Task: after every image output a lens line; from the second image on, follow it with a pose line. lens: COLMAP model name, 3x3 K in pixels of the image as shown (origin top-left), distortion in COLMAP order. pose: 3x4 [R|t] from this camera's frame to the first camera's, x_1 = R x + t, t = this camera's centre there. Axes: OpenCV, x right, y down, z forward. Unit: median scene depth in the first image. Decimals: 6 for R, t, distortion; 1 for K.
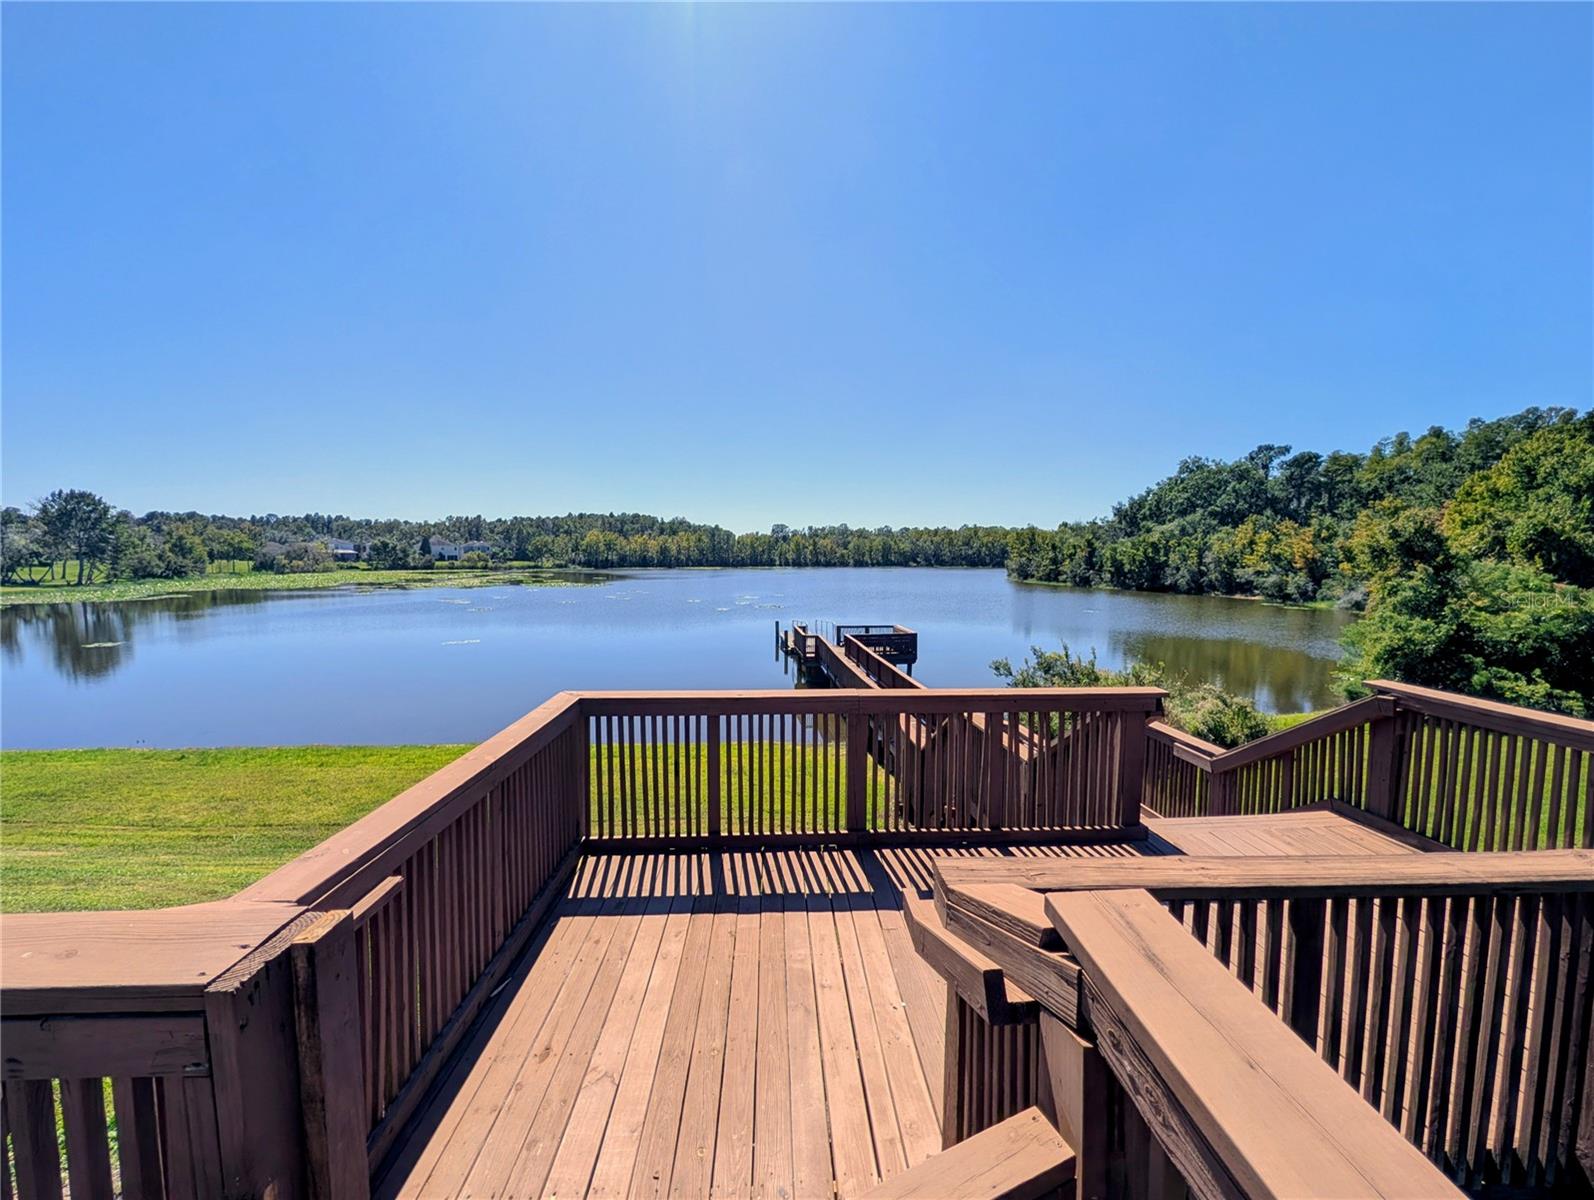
lens RADIAL K [[646.9, 0, 797.0], [0, 646.9, 600.0], [0, 0, 1]] dist [-0.010967, 0.000094]
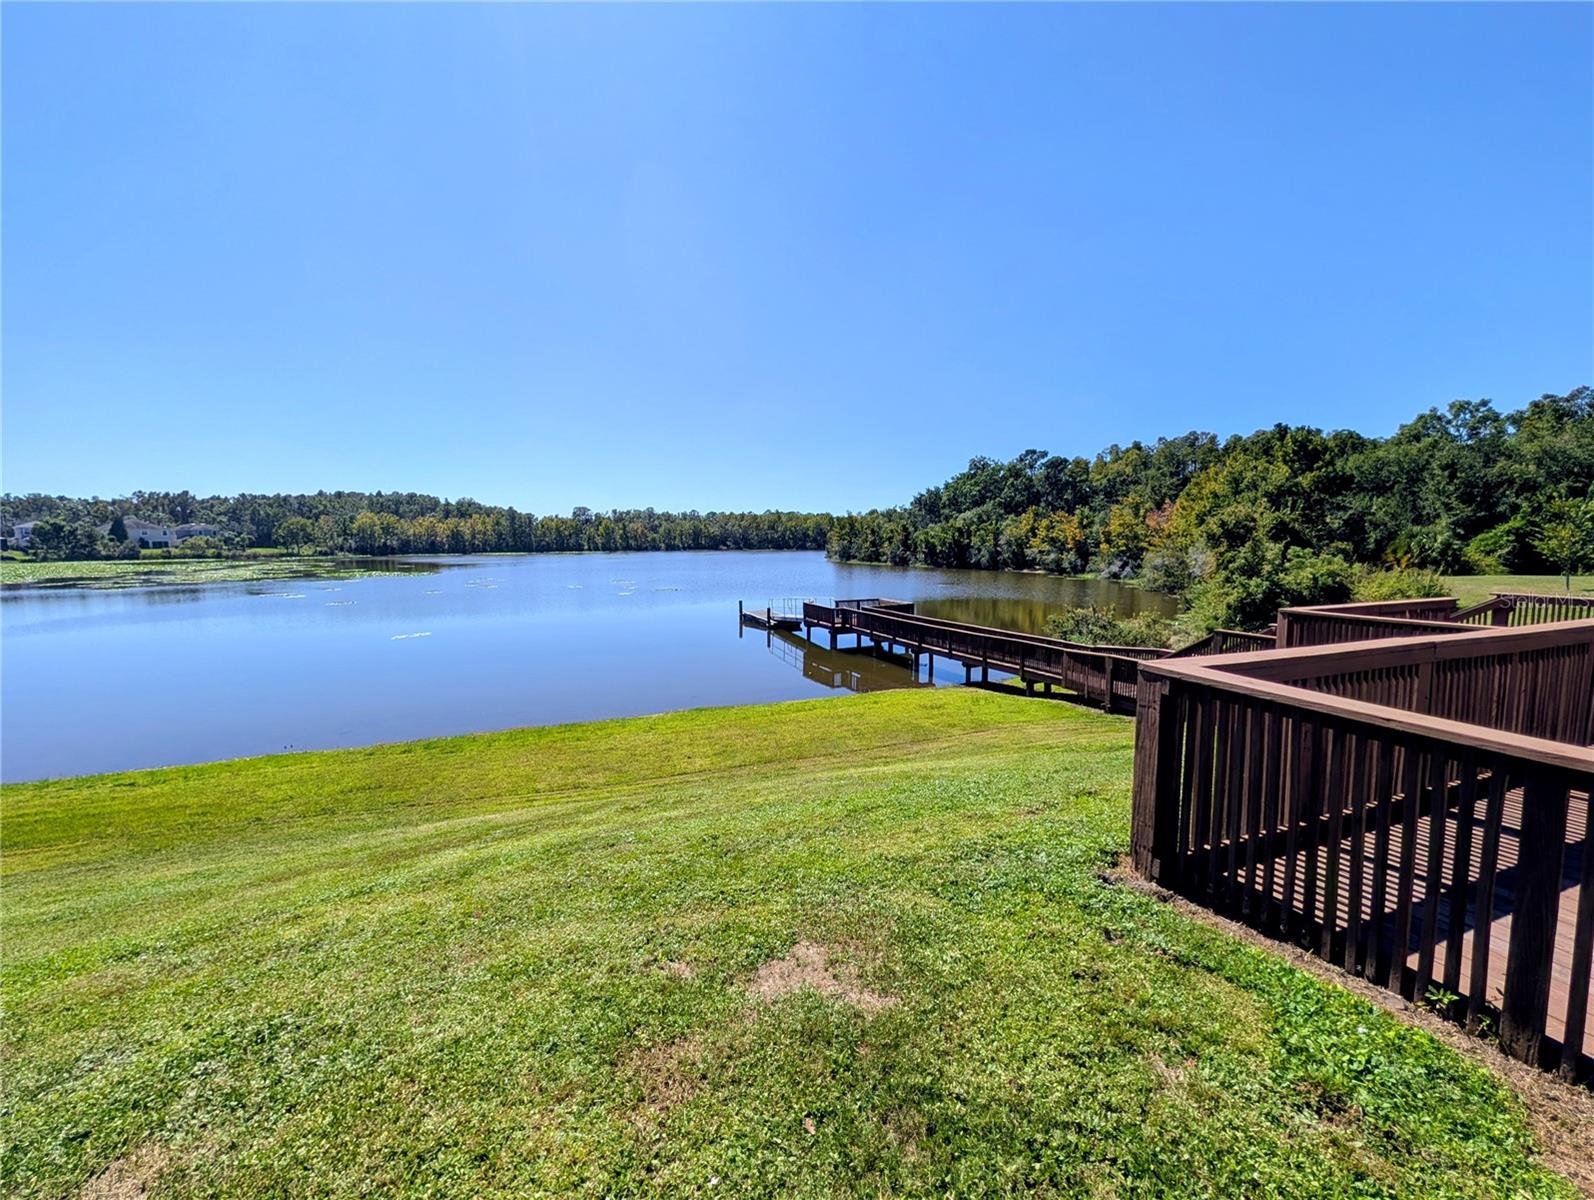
lens RADIAL K [[646.9, 0, 797.0], [0, 646.9, 600.0], [0, 0, 1]] dist [-0.010967, 0.000094]
pose [[0.937075, -0.035630, 0.347306, -0.134367], [0.026954, 0.999193, 0.029780, 0.001028], [-0.348087, -0.018545, 0.937279, -0.020640]]
